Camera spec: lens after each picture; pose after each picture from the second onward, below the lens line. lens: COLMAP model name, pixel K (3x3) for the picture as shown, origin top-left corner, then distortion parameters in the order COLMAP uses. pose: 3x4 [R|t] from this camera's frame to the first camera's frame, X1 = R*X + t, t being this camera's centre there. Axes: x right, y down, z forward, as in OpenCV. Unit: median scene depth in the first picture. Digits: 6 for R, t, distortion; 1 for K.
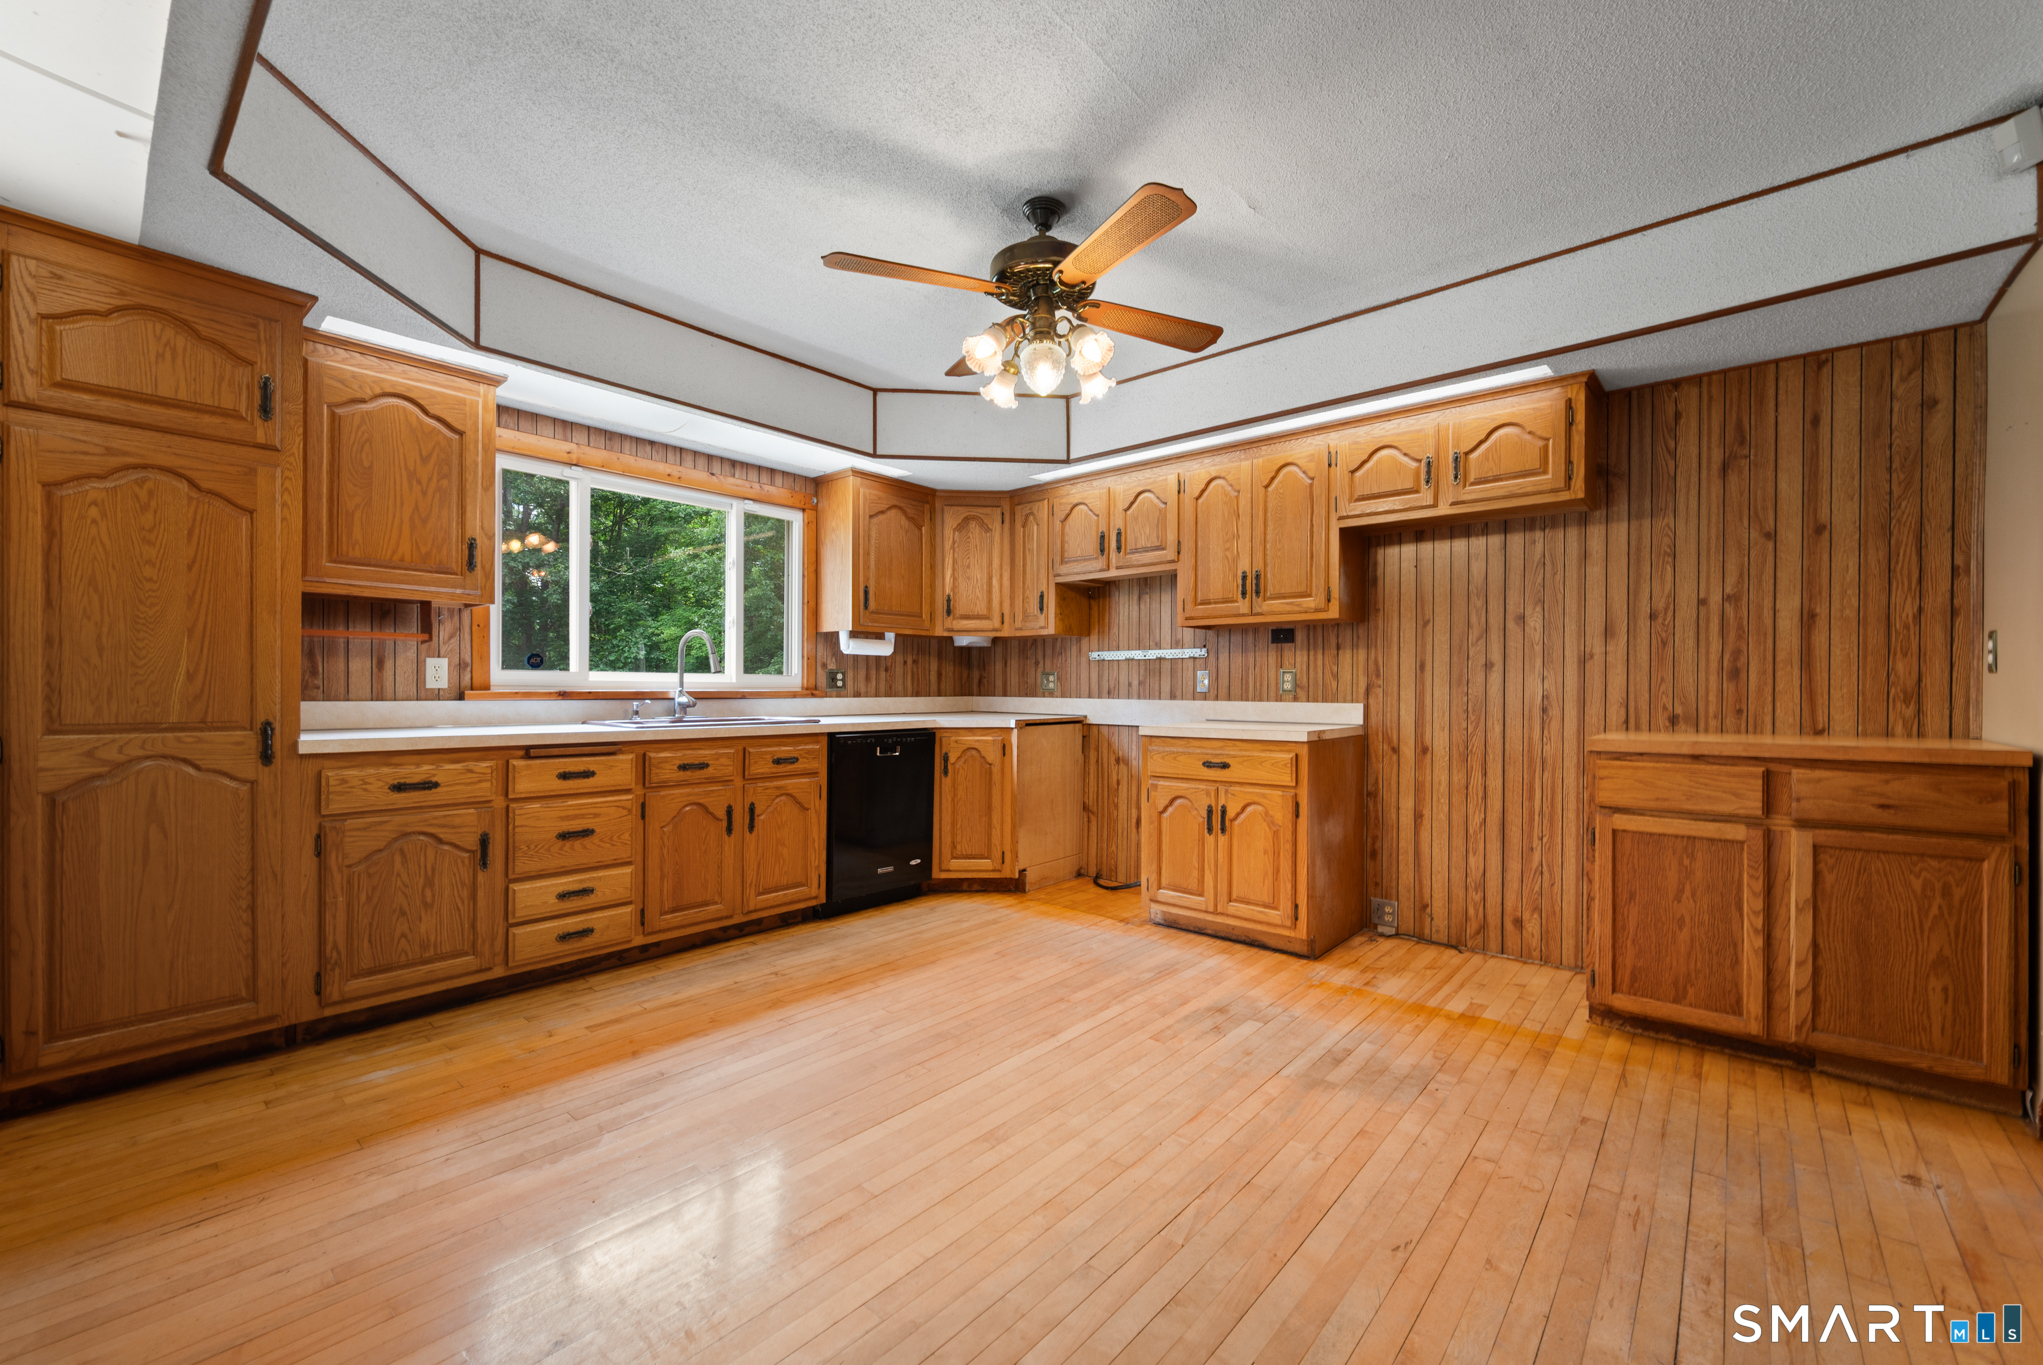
lens RADIAL K [[822.7, 0, 1026.7], [0, 822.7, 685.2], [0, 0, 1]] dist [0.000274, 0.000035]
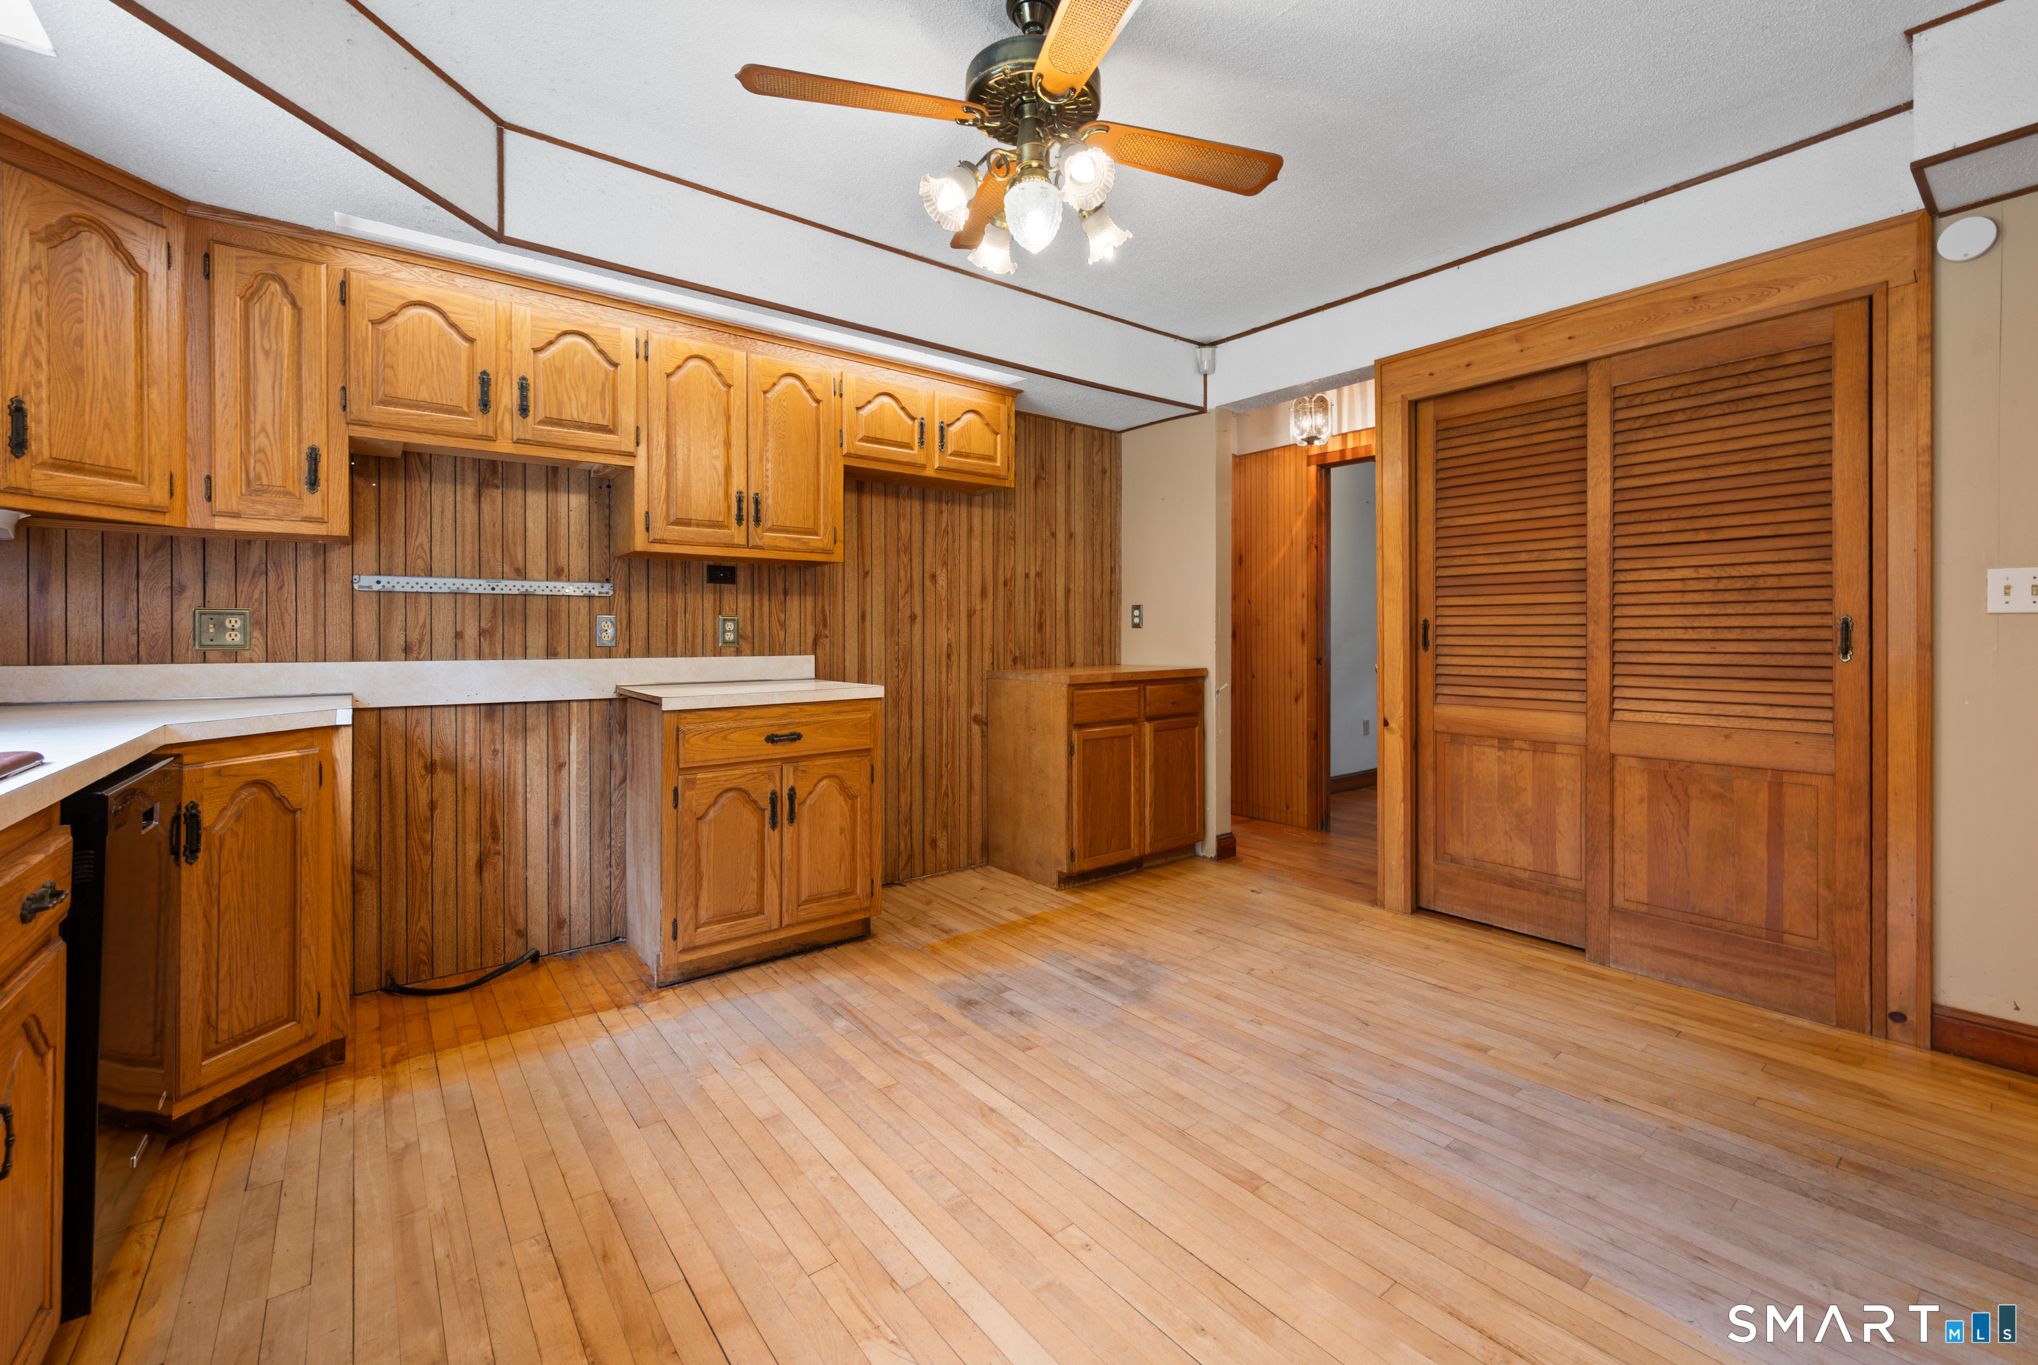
lens RADIAL K [[857.8, 0, 1079.6], [0, 857.8, 628.9], [0, 0, 1]] dist [-0.001592, -0.000352]
pose [[0.156762, 0.005190, 0.987623, -0.532761], [0.001186, 0.999984, -0.005443, -0.001964], [-0.987636, 0.002025, 0.156753, 0.595191]]
